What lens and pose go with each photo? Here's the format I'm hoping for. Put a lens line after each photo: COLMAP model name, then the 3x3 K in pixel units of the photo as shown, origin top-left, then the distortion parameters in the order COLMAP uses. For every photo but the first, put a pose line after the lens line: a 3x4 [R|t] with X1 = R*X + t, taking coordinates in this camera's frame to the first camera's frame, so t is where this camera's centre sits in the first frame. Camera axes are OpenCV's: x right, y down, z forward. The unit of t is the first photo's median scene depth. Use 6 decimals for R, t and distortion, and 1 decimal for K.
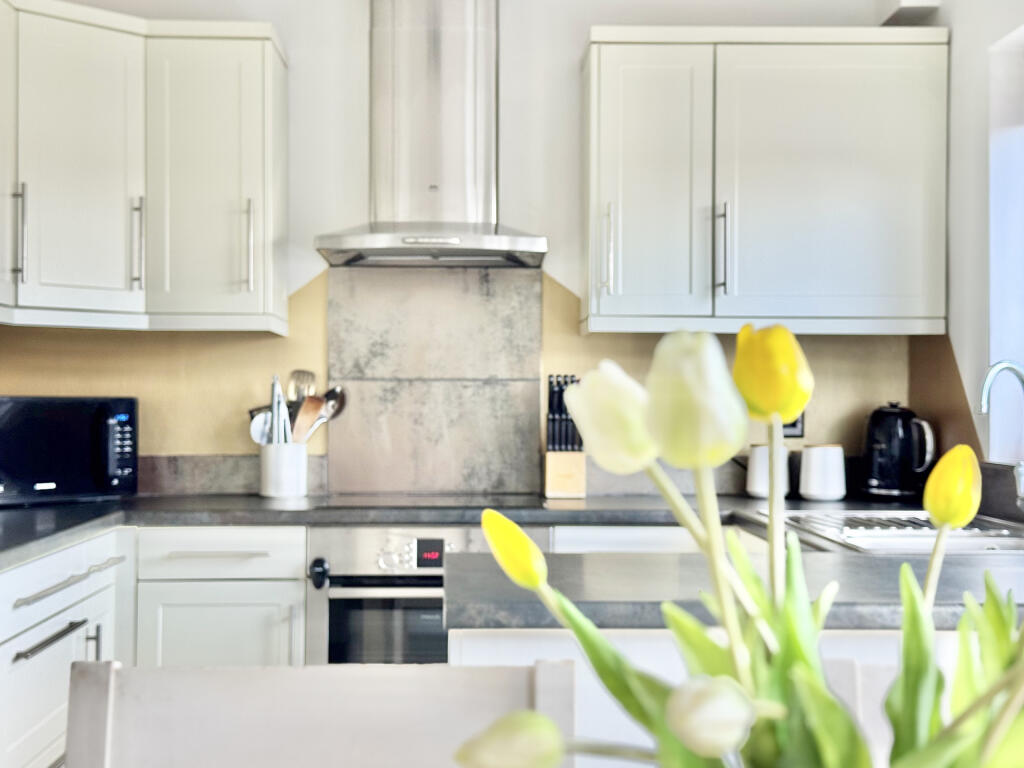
lens RADIAL K [[1467.8, 0, 478.4], [0, 1467.8, 398.5], [0, 0, 1]] dist [0.109793, 0.000000]
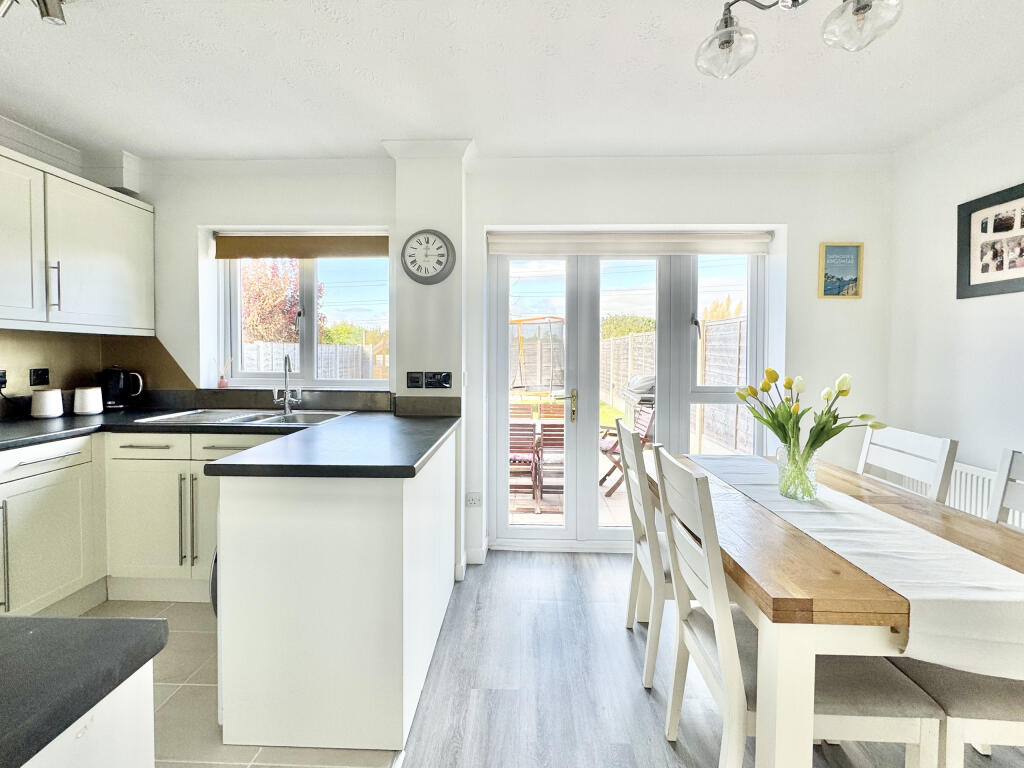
lens RADIAL K [[437.4, 0, 513.1], [0, 437.4, 364.8], [0, 0, 1]] dist [0.000362, -0.000585]
pose [[0.053992, -0.027884, 0.998152, -0.333885], [-0.009025, 0.999556, 0.028411, -0.022249], [-0.998501, -0.010542, 0.053716, 0.377994]]
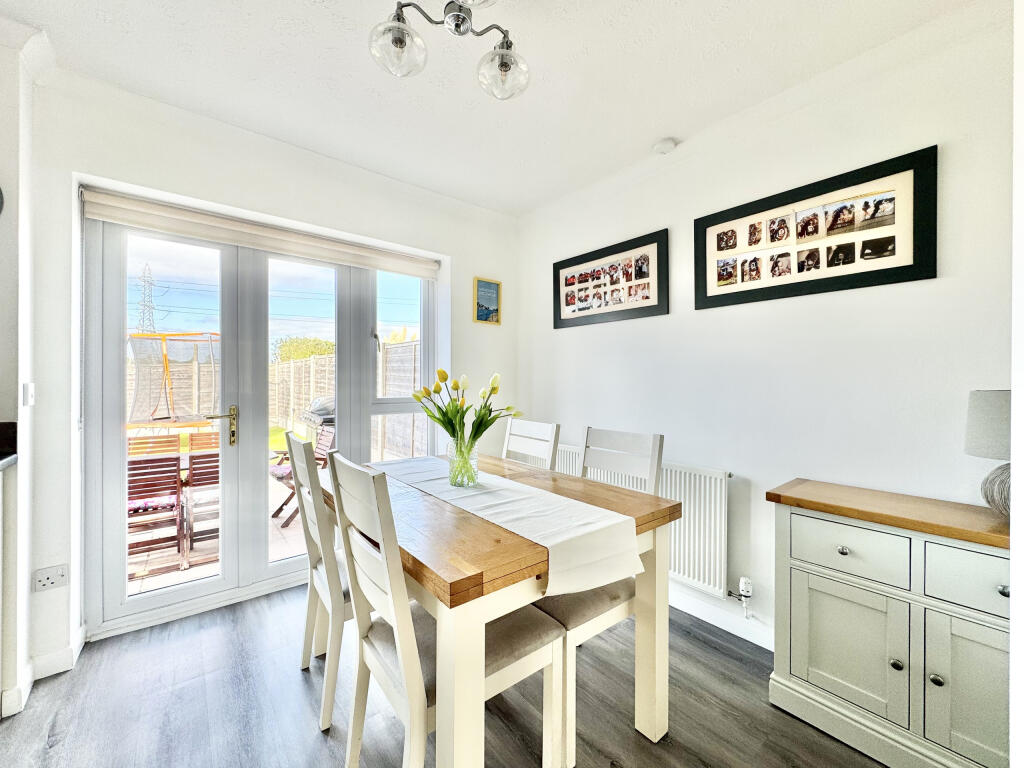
lens RADIAL K [[409.0, 0, 513.5], [0, 409.0, 383.1], [0, 0, 1]] dist [-0.001895, 0.000070]
pose [[-0.614321, -0.007749, 0.789018, -0.286662], [-0.009140, 0.999955, 0.002704, 0.001371], [-0.789004, -0.005551, -0.614364, 0.357022]]
